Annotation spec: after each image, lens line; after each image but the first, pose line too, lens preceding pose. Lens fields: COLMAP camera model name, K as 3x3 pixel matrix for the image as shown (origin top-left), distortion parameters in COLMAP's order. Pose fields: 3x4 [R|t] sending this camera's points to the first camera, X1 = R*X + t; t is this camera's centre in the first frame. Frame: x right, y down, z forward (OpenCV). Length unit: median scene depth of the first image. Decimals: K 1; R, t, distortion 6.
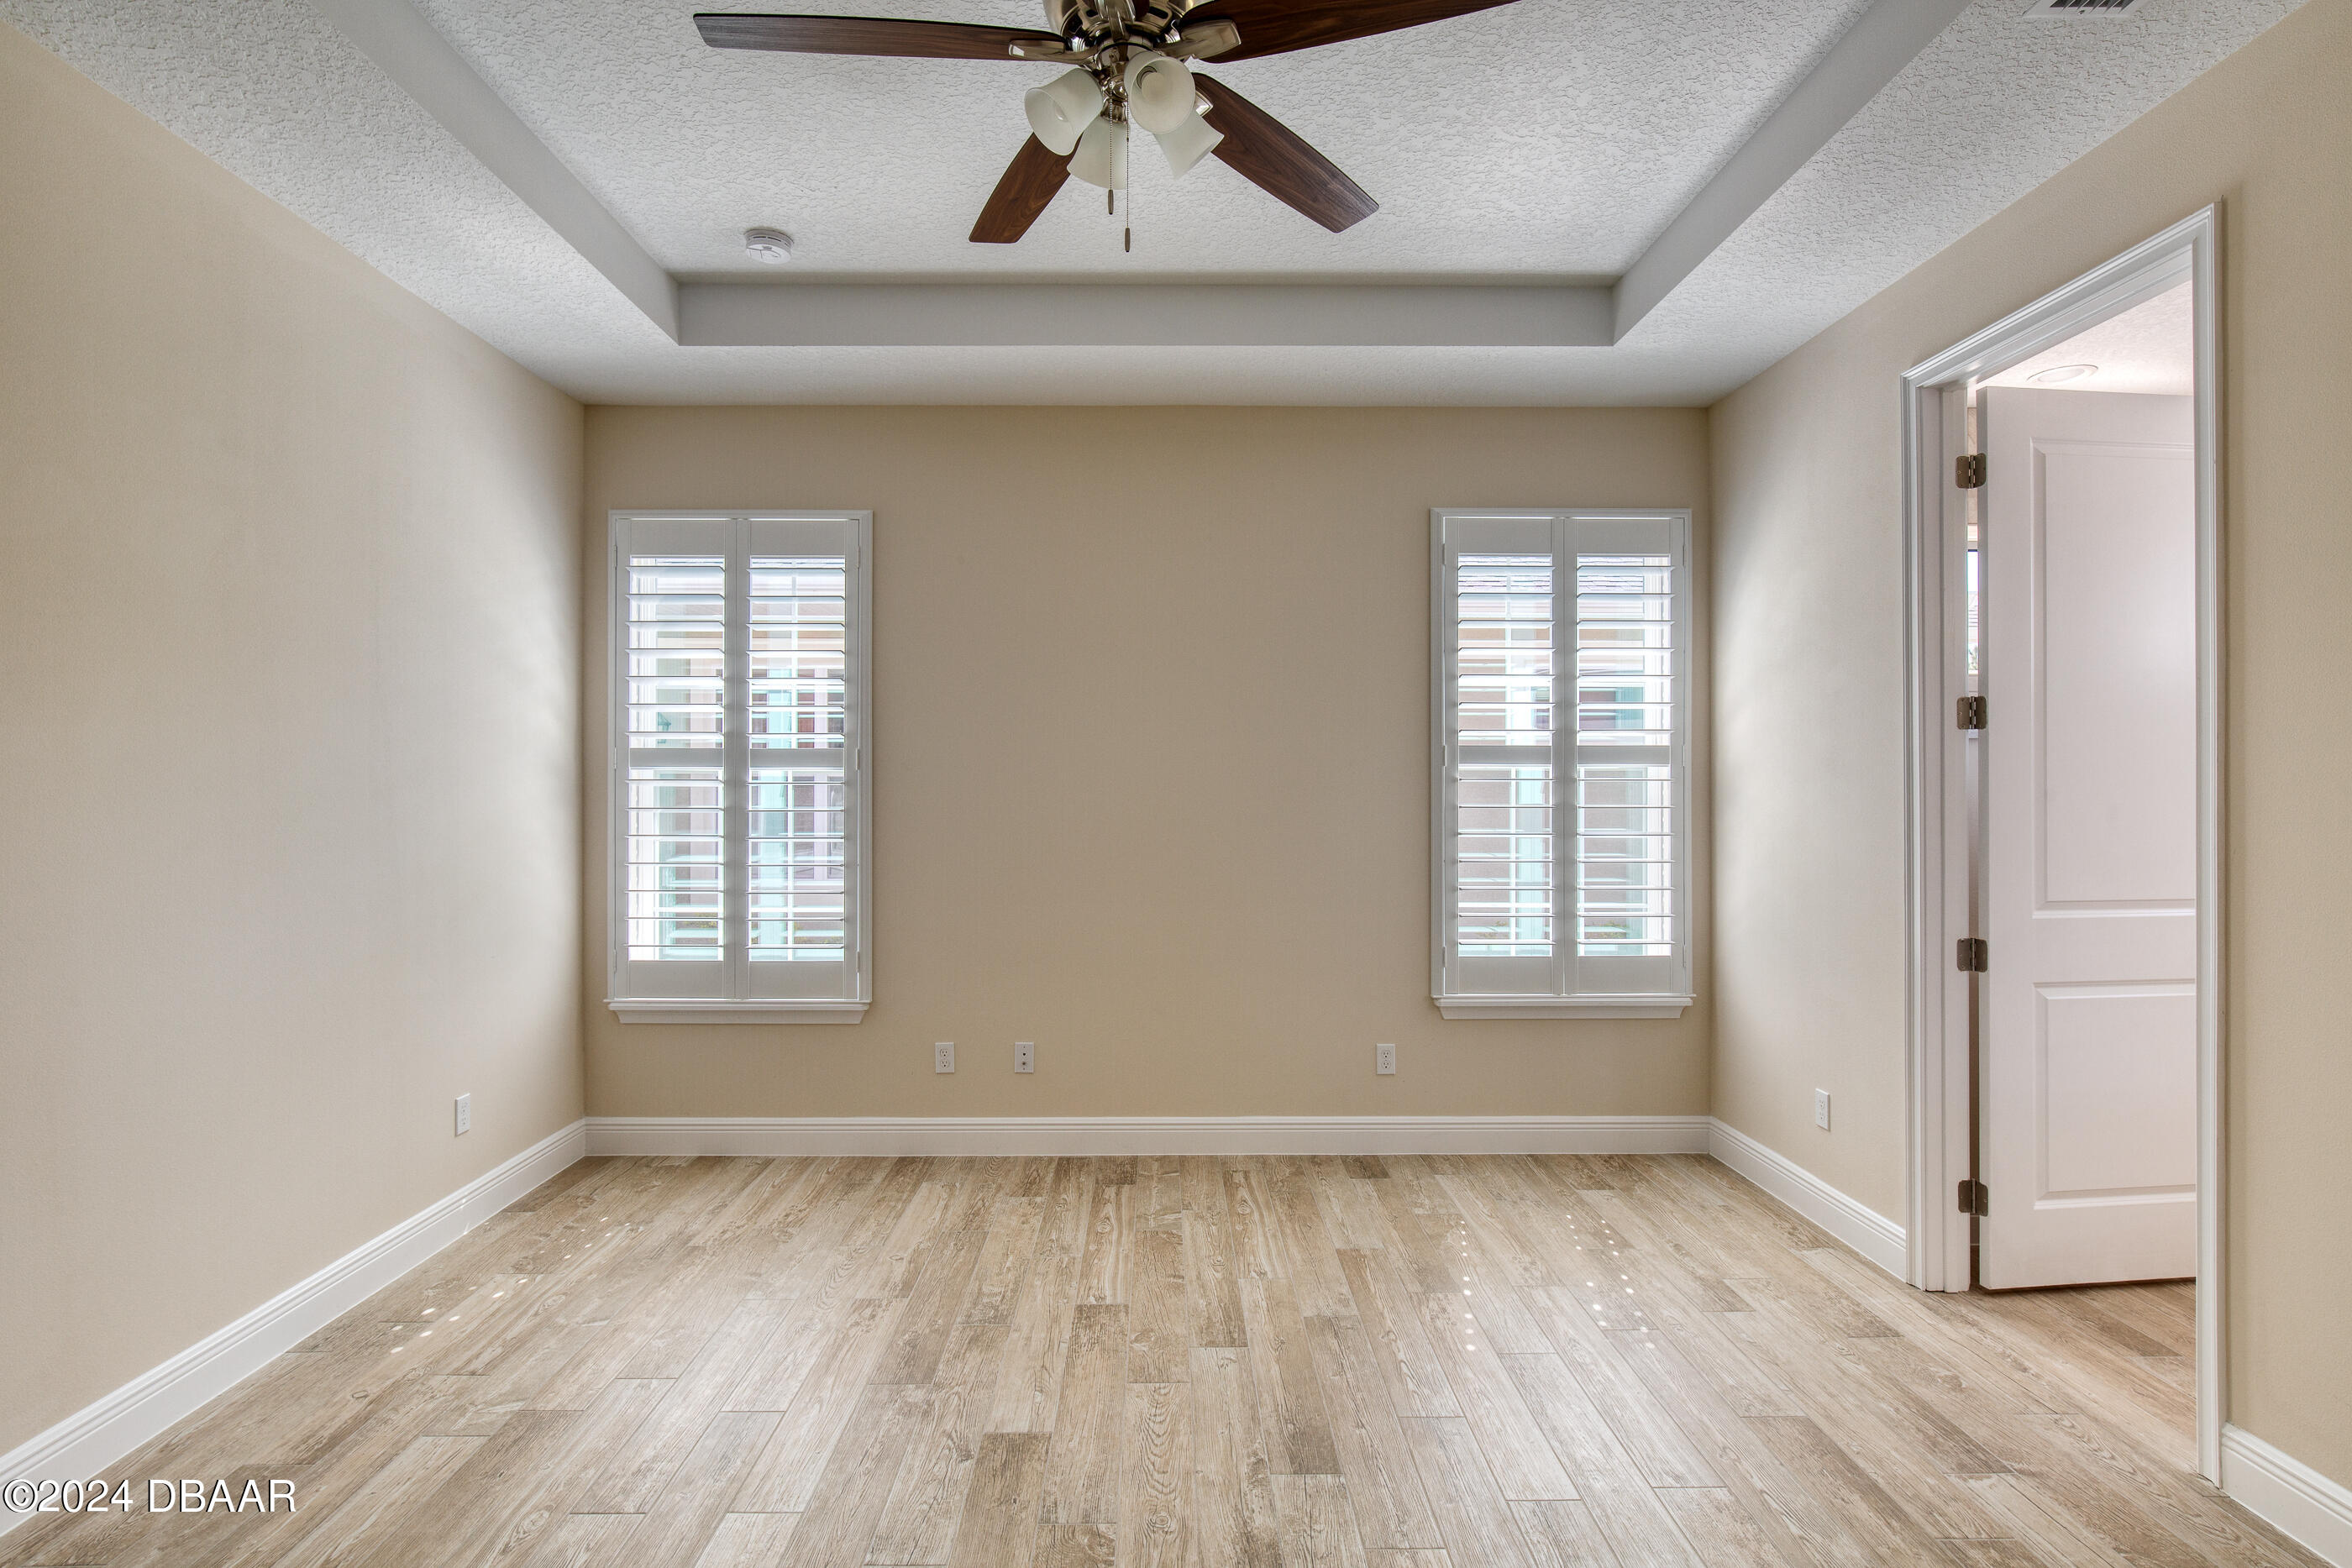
lens RADIAL K [[1134.7, 0, 1184.3], [0, 1134.7, 786.5], [0, 0, 1]] dist [-0.001812, 0.001132]
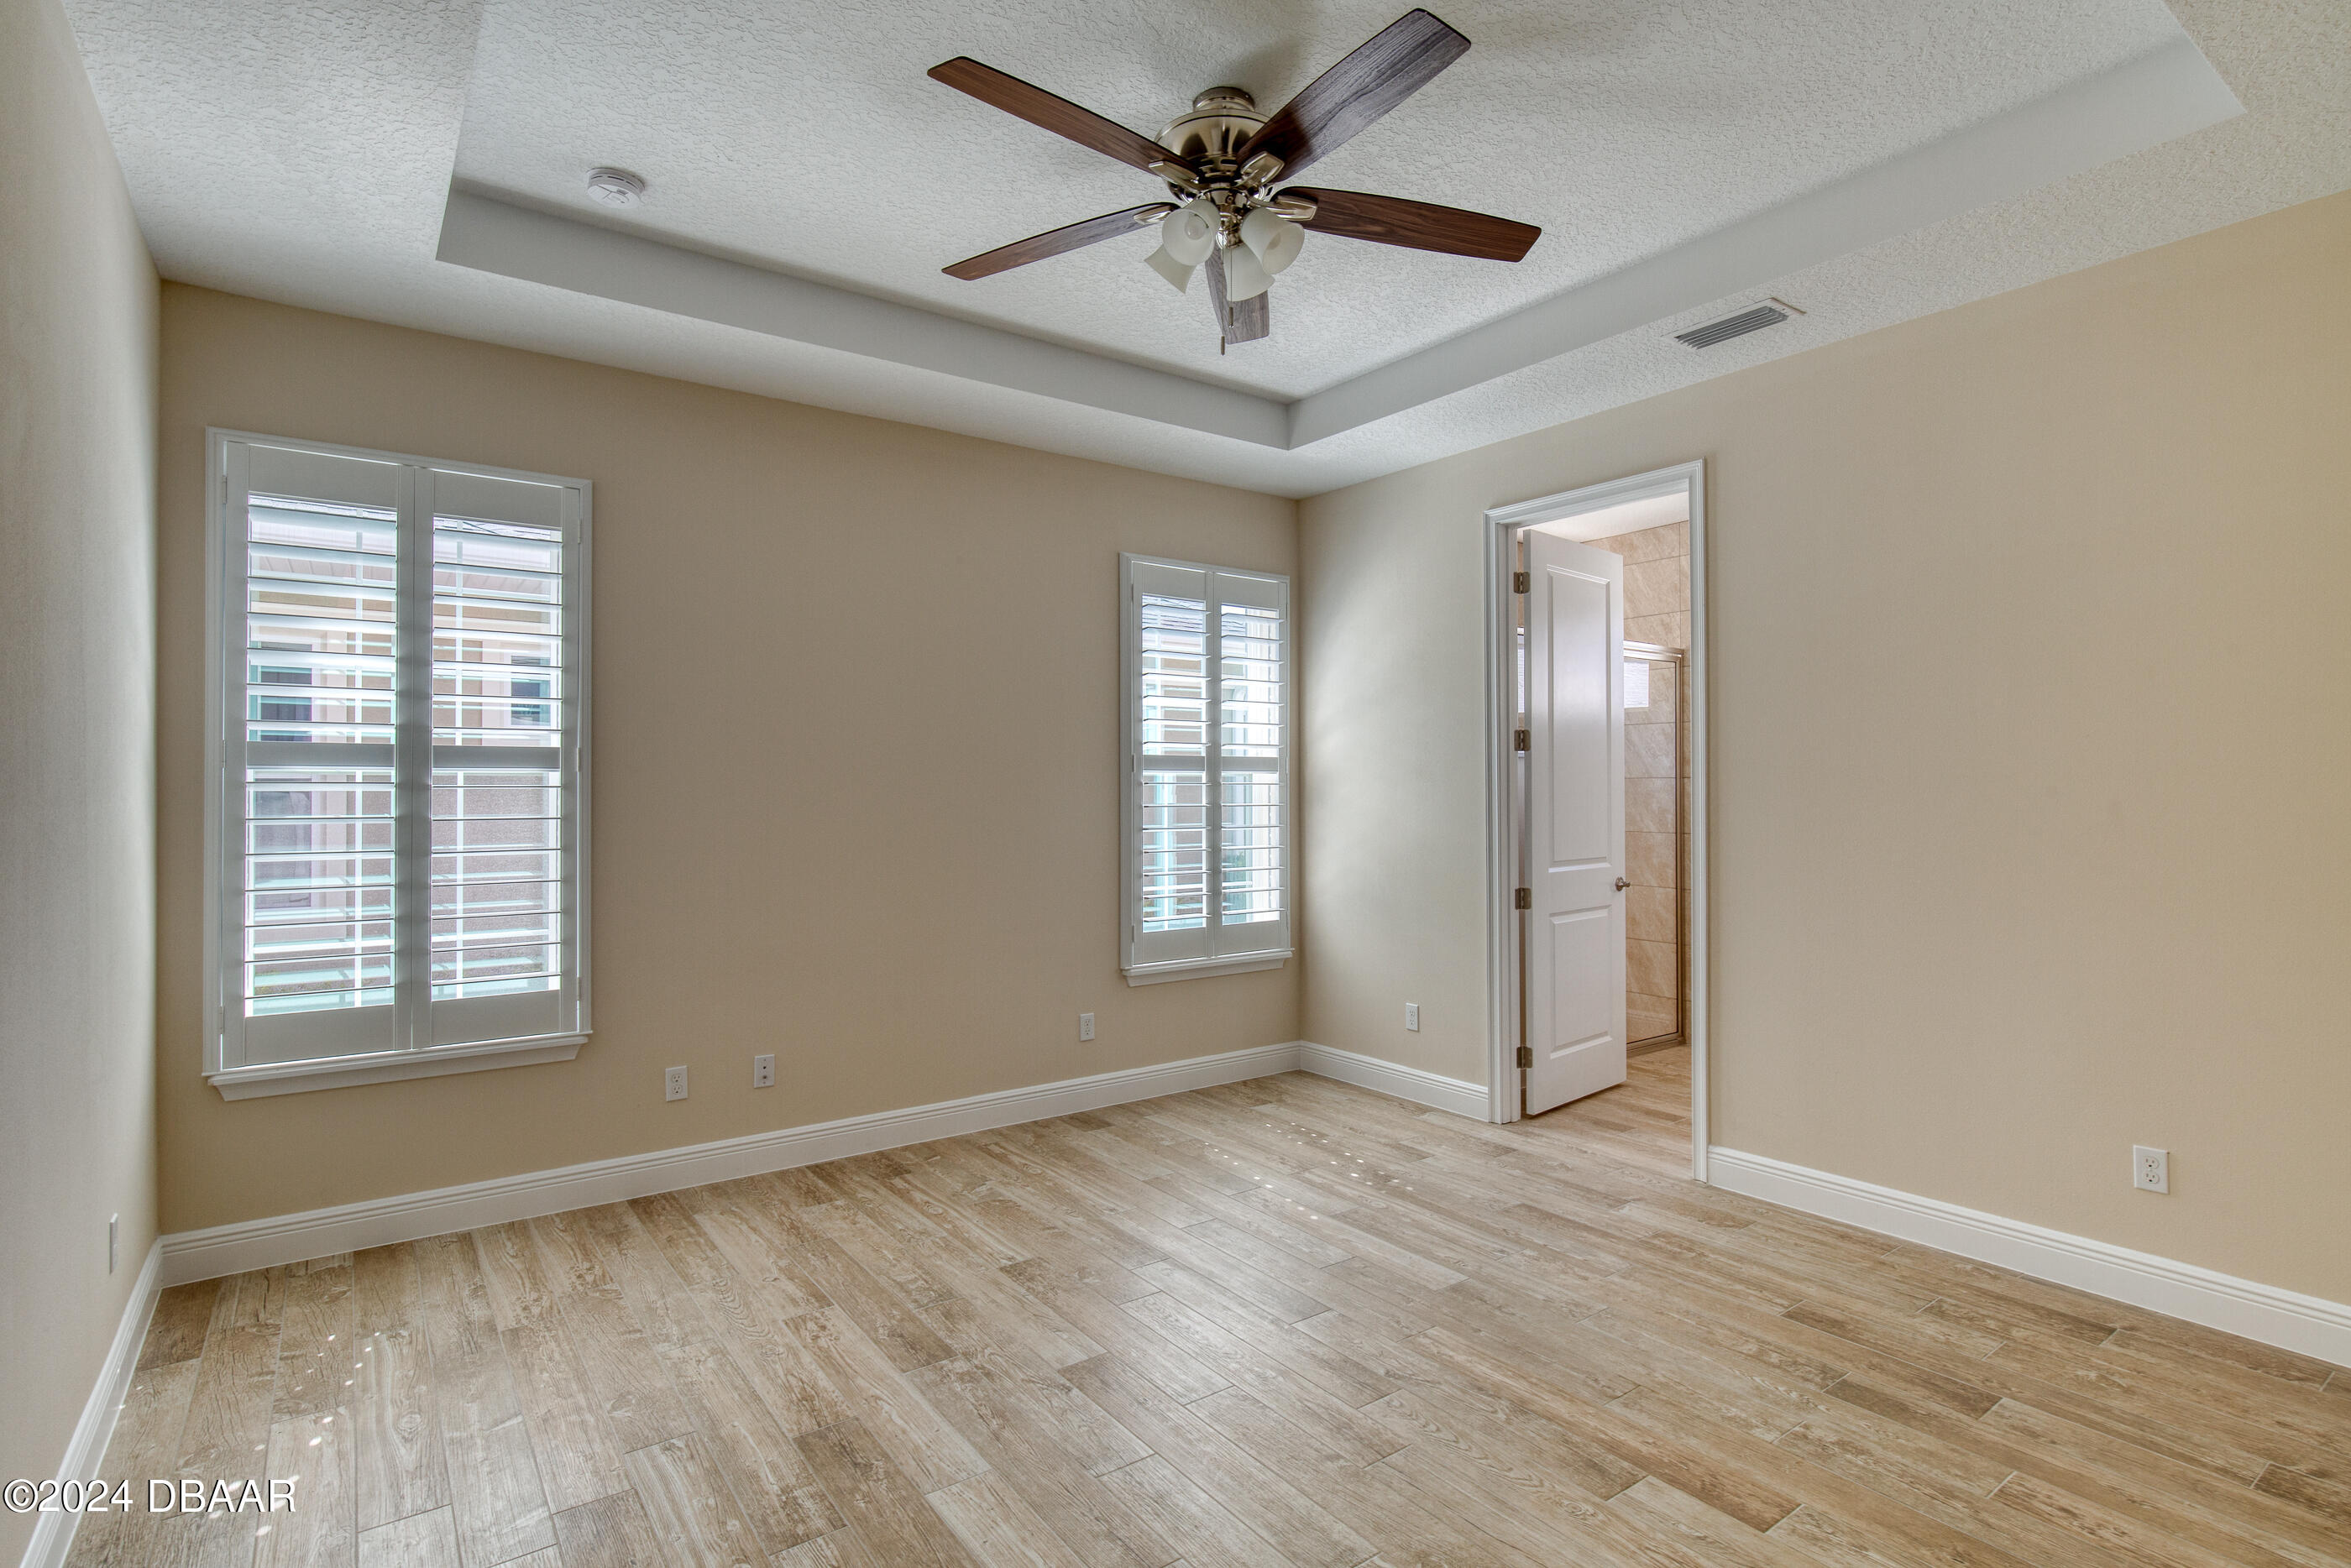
lens RADIAL K [[1122.9, 0, 1175.5], [0, 1122.9, 784.0], [0, 0, 1]] dist [0.000425, 0.000714]
pose [[0.821546, 0.001201, 0.570140, -0.434299], [0.002366, 0.999982, -0.005517, 0.000994], [-0.570137, 0.005881, 0.821529, 0.015481]]
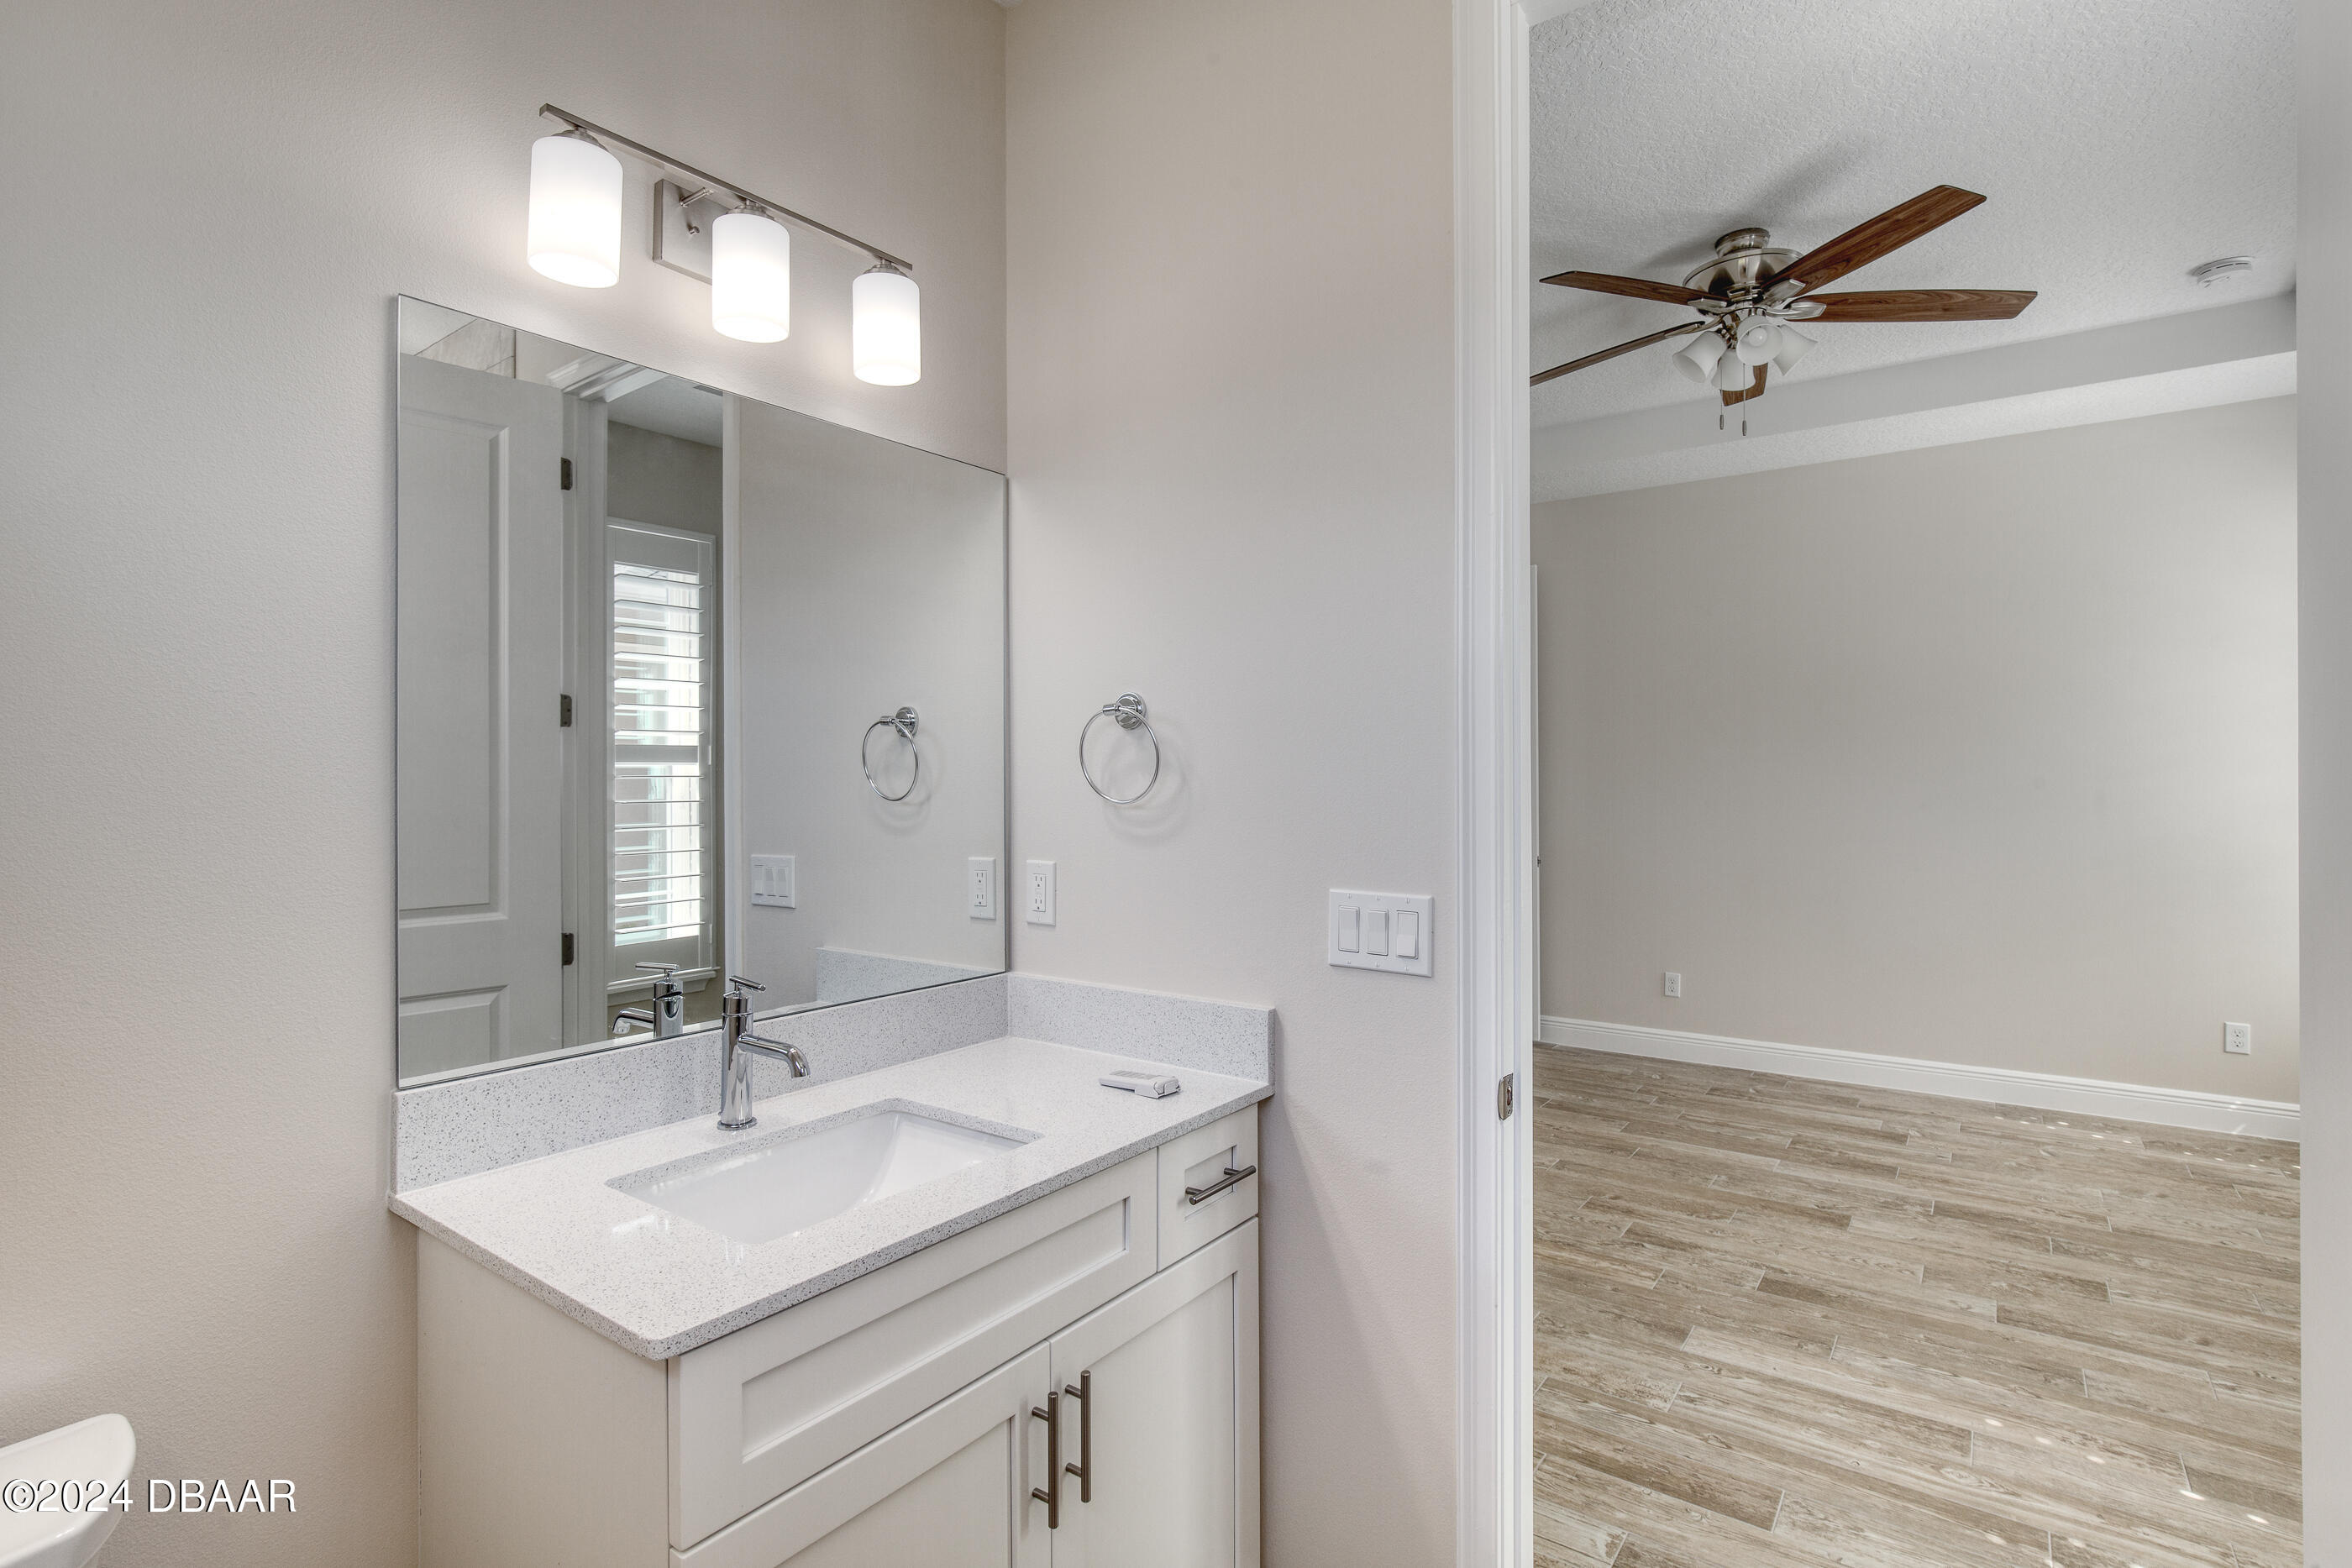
lens RADIAL K [[1134.7, 0, 1184.3], [0, 1134.7, 786.5], [0, 0, 1]] dist [-0.001812, 0.001132]
pose [[-0.597926, 0.005463, -0.801532, 0.923262], [0.002345, 0.999984, 0.005066, 0.004622], [0.801548, 0.001150, -0.597930, 0.724439]]
